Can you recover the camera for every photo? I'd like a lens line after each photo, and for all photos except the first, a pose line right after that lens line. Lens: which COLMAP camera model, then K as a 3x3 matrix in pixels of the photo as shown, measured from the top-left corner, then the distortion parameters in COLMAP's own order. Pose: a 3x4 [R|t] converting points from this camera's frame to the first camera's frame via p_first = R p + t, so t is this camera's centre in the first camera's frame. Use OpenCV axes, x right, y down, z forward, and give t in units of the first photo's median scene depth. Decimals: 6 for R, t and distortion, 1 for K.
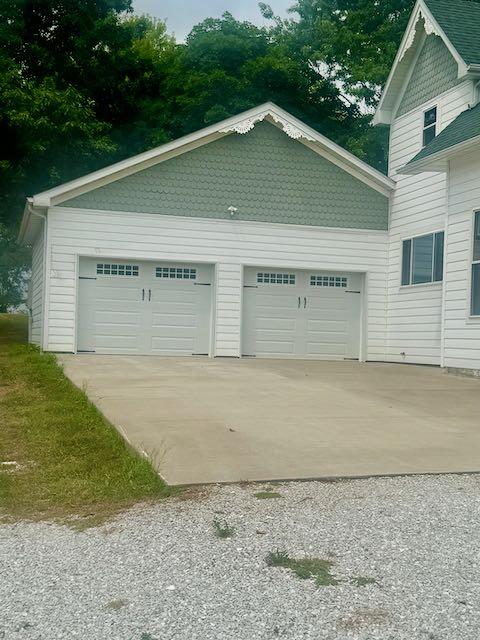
lens RADIAL K [[869.2, 0, 238.2], [0, 869.2, 320.8], [0, 0, 1]] dist [0.109126, 0.000000]
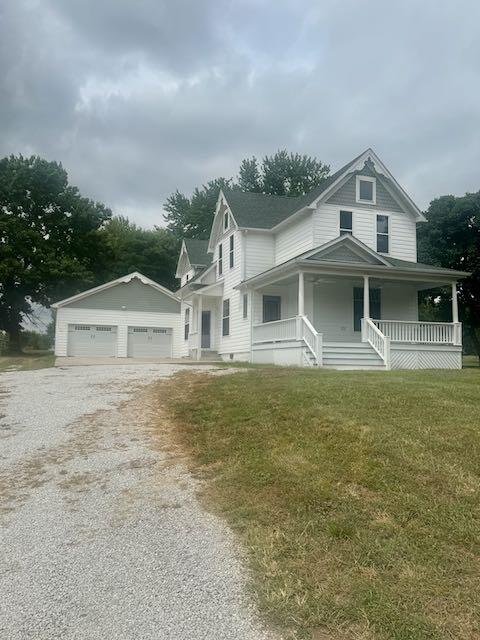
lens RADIAL K [[487.8, 0, 244.1], [0, 487.8, 319.4], [0, 0, 1]] dist [0.073914, -0.000547]
pose [[0.996112, -0.013417, 0.087066, 0.255401], [0.020250, 0.996742, -0.078072, 0.051017], [-0.085735, 0.079532, 0.993139, -0.682534]]
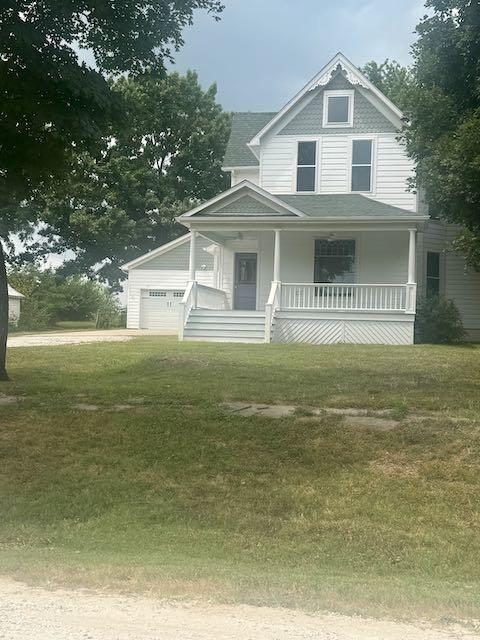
lens RADIAL K [[869.2, 0, 240.1], [0, 869.2, 319.6], [0, 0, 1]] dist [0.109126, 0.000000]
pose [[0.900167, -0.018670, -0.435146, 1.071711], [0.007332, 0.999589, -0.027720, 0.076456], [0.435484, 0.021762, 0.899933, -1.013902]]
